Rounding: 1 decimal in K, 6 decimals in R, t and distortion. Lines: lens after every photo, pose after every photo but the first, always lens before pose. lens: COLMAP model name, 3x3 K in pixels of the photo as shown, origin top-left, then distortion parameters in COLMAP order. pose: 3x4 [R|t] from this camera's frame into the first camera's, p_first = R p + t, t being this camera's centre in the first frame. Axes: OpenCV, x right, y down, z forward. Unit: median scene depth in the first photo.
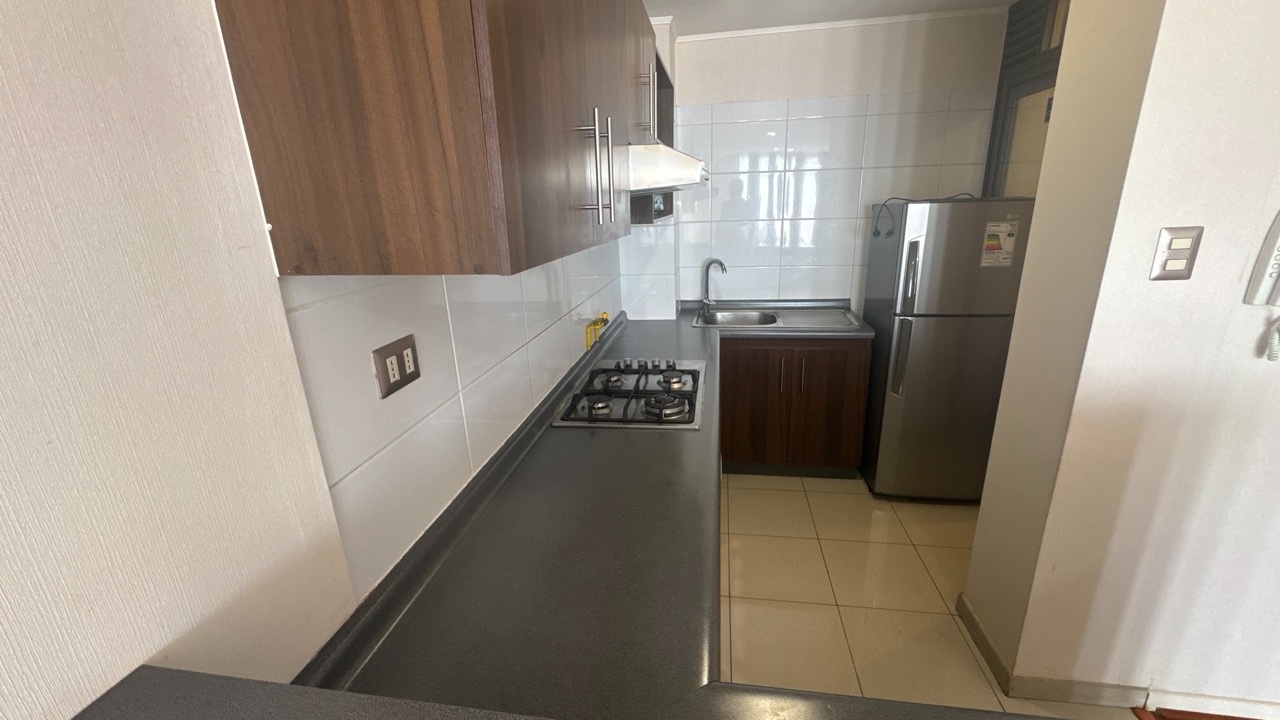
lens RADIAL K [[516.6, 0, 640.0], [0, 516.6, 360.0], [0, 0, 1]] dist [-0.001325, 0.000052]
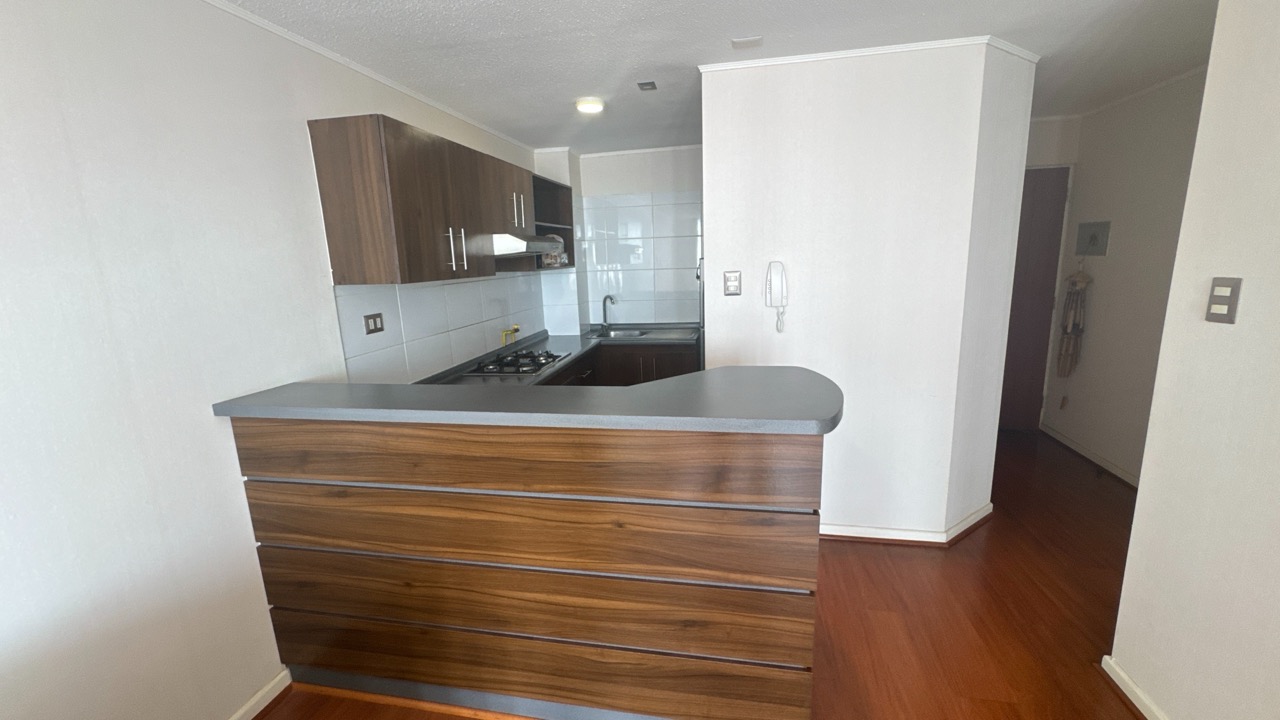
lens RADIAL K [[523.5, 0, 640.0], [0, 523.5, 360.0], [0, 0, 1]] dist [0.023830, 0.000049]
pose [[0.999294, 0.009269, -0.036409, 0.729081], [-0.012652, 0.995511, -0.093801, 0.321993], [0.035377, 0.094196, 0.994925, -1.182224]]
